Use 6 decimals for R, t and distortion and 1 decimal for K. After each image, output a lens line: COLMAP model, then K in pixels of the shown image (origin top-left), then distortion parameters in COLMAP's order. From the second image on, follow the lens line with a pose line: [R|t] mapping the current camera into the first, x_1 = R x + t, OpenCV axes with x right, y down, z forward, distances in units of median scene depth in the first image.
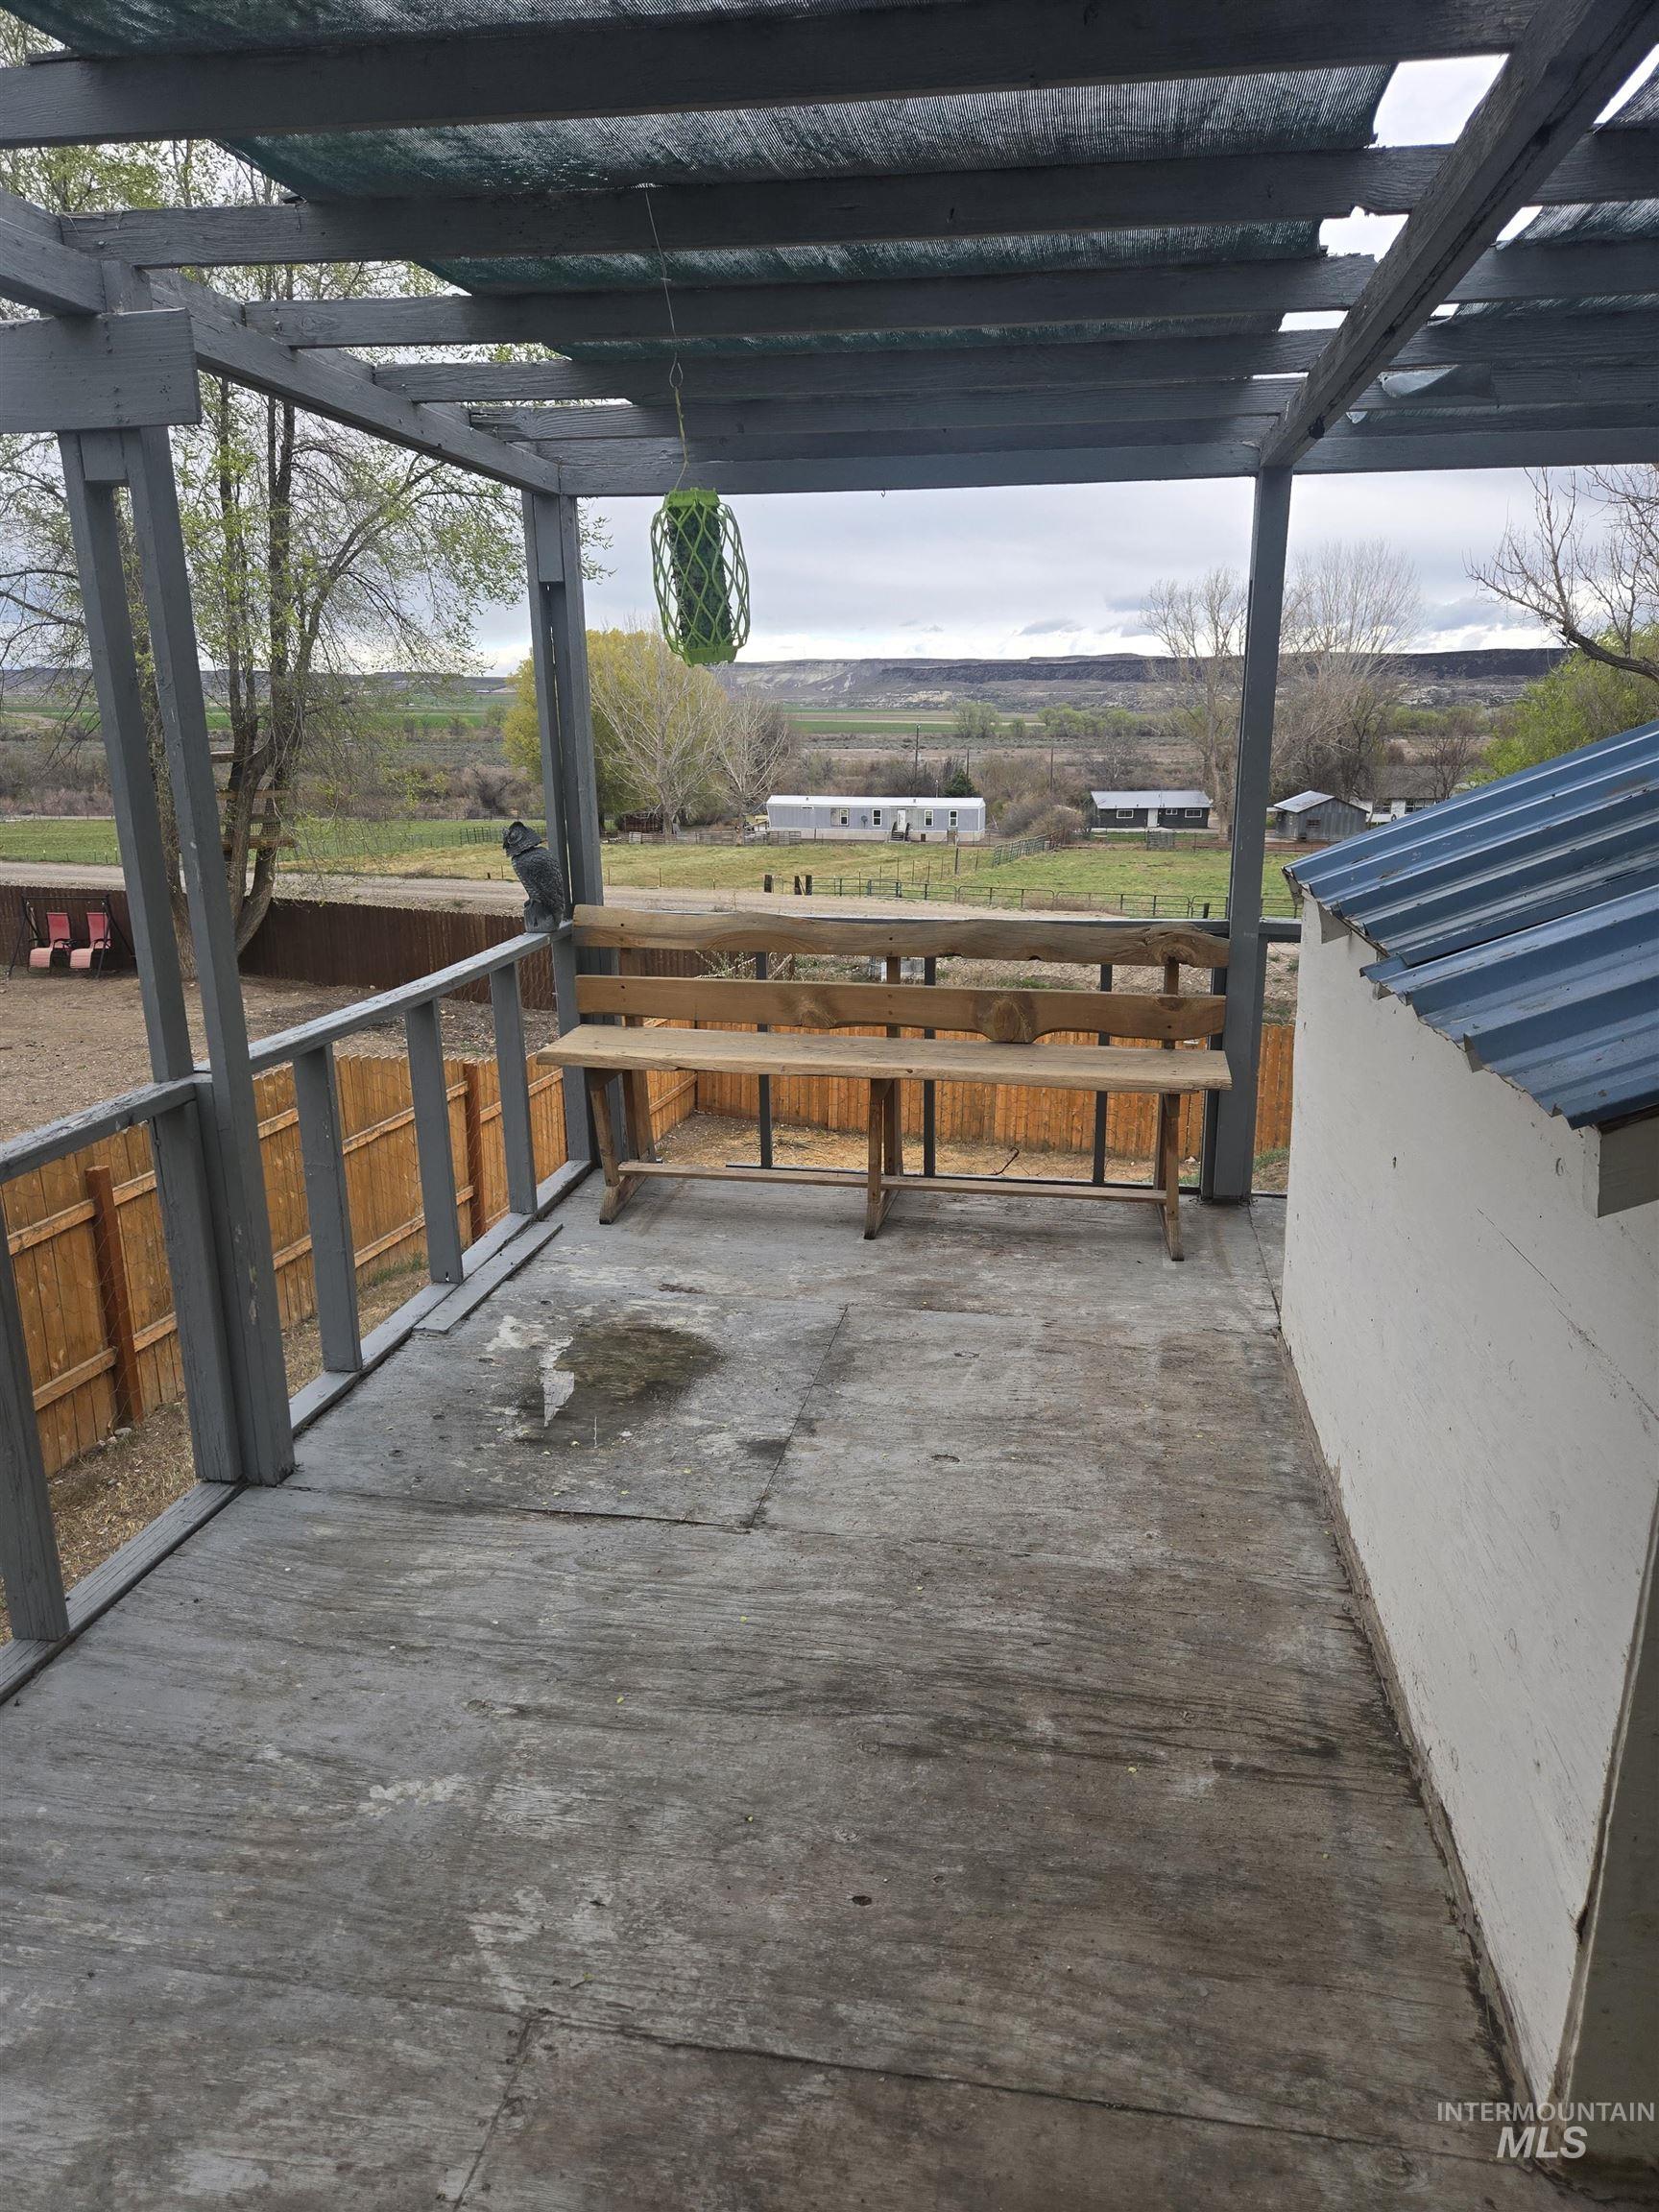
lens RADIAL K [[1414.7, 0, 829.5], [0, 1414.7, 1106.0], [0, 0, 1]] dist [0.094954, 0.000411]
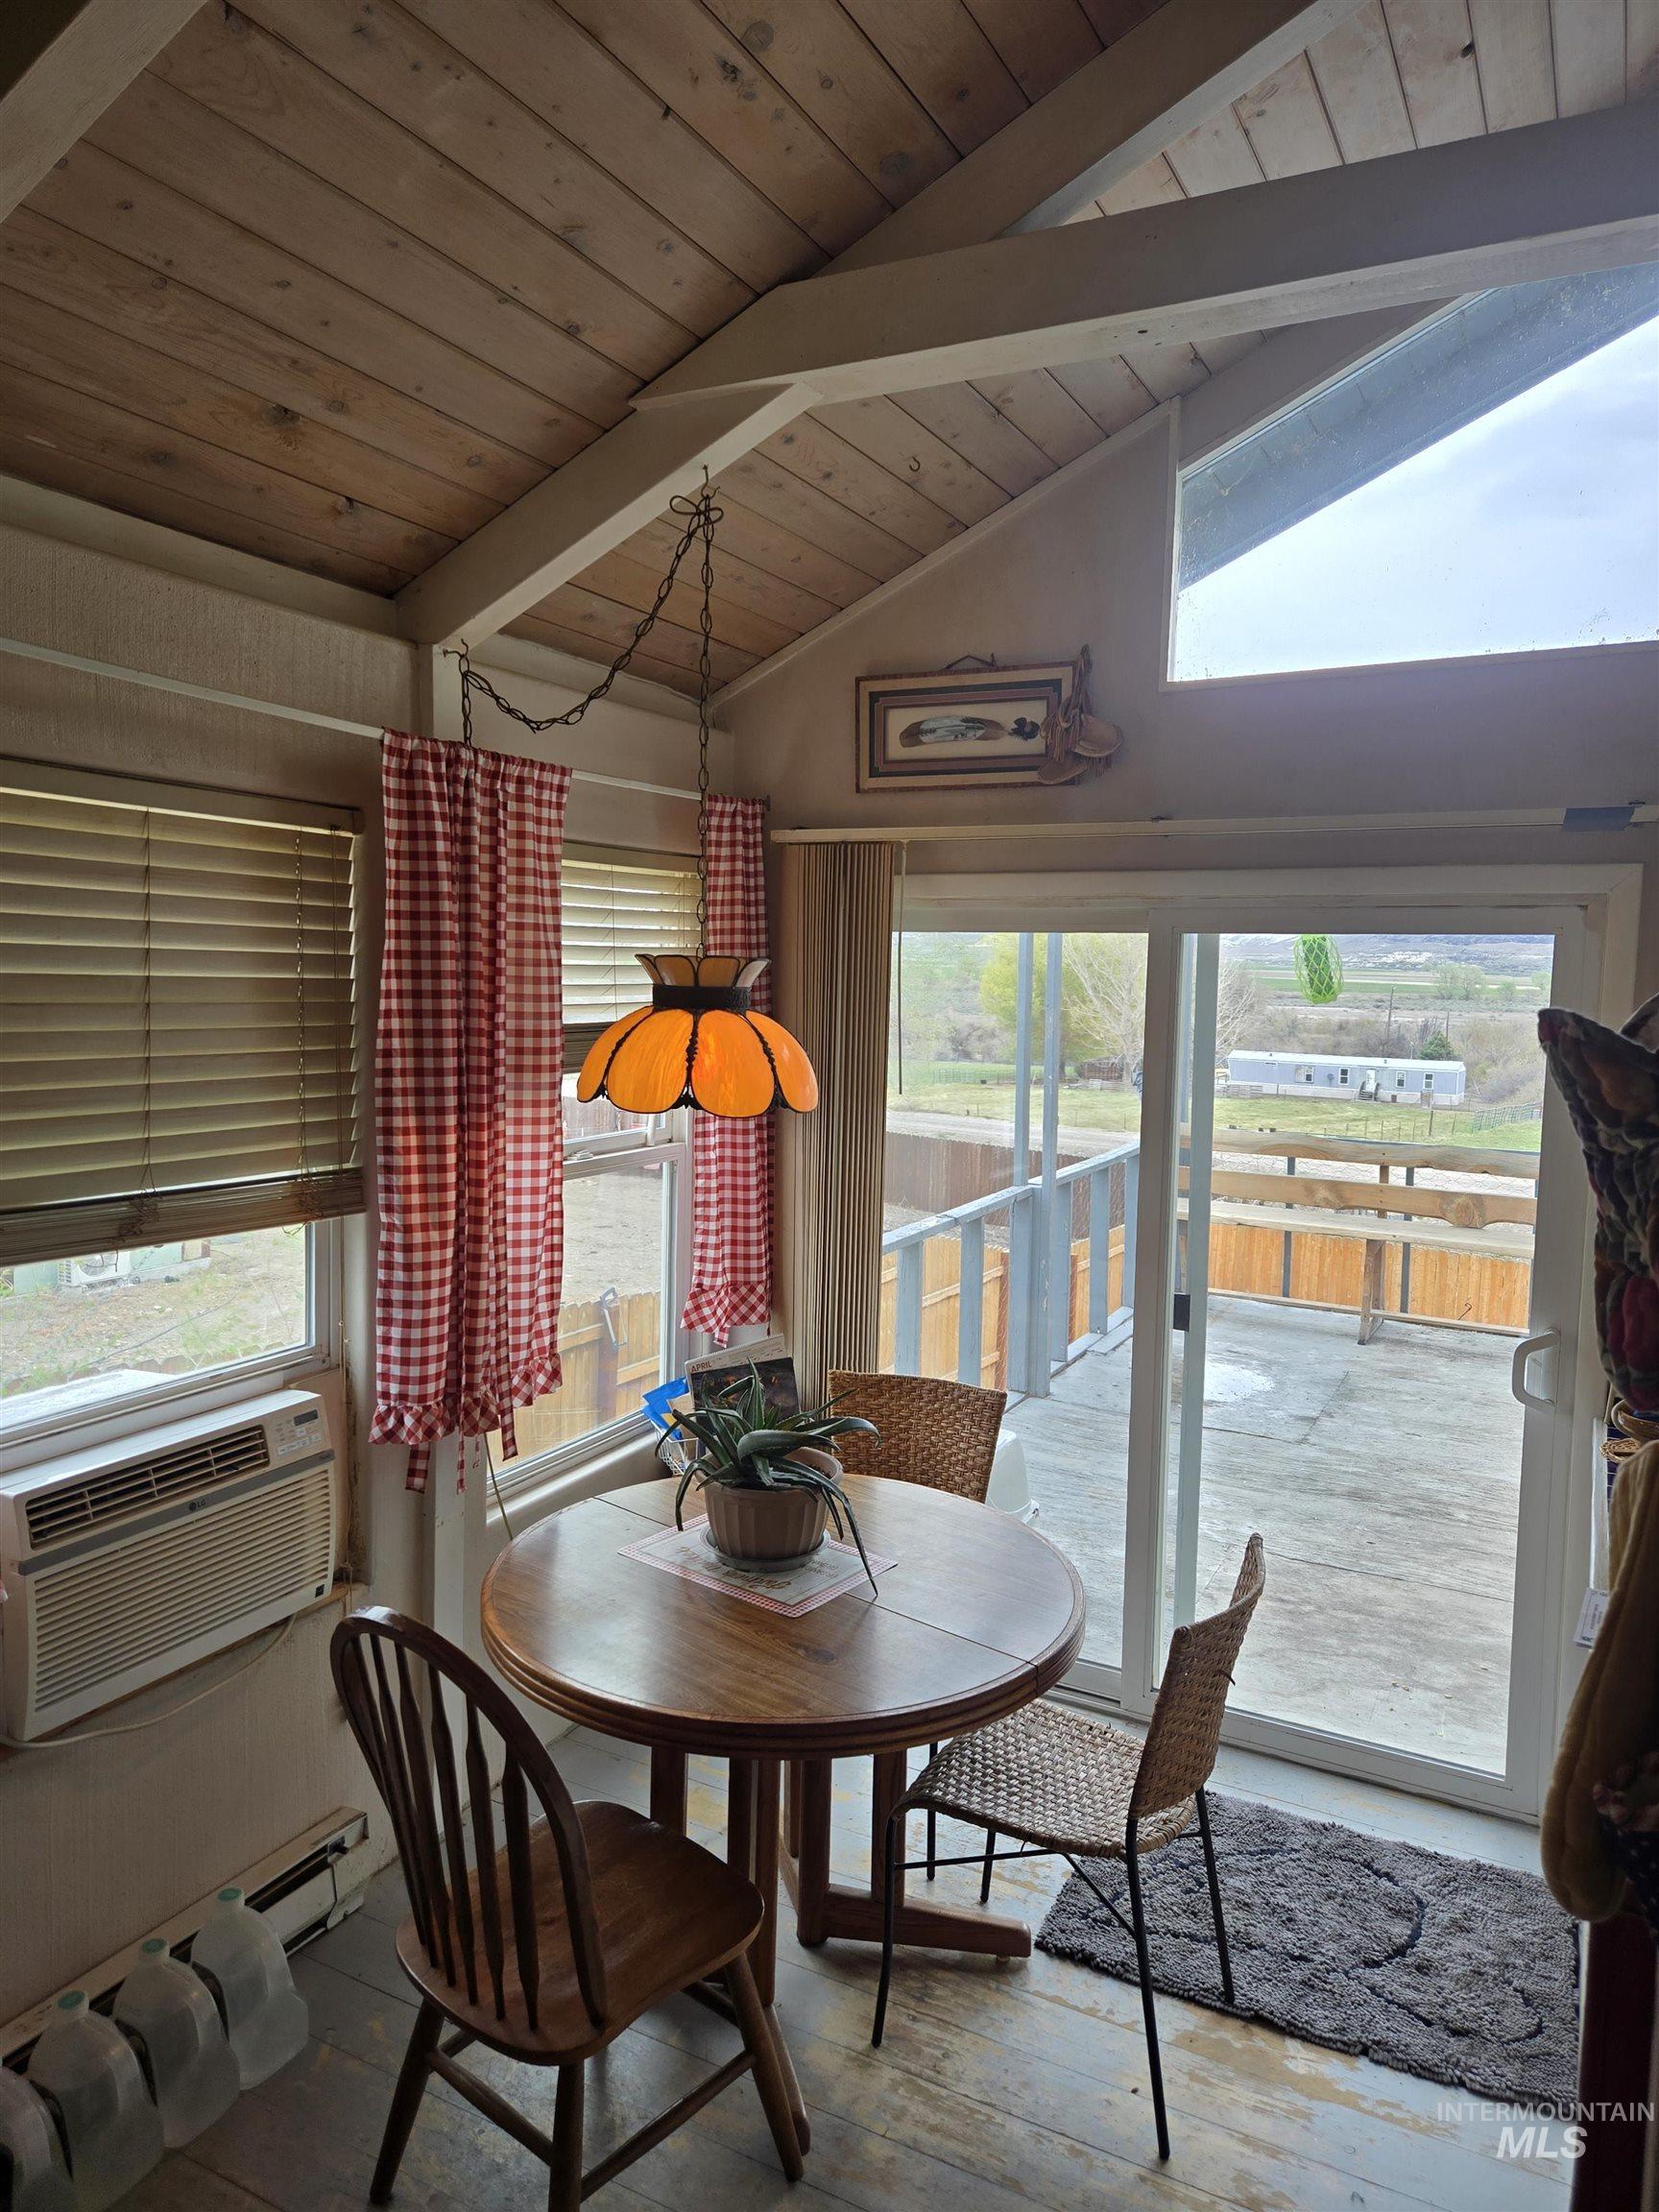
lens RADIAL K [[1527.8, 0, 829.5], [0, 1527.8, 1106.0], [0, 0, 1]] dist [0.075688, 0.000110]
pose [[0.958670, 0.053459, -0.279455, -0.009516], [-0.100599, 0.982435, -0.157168, 0.021615], [0.266144, 0.178785, 0.947208, -0.106318]]
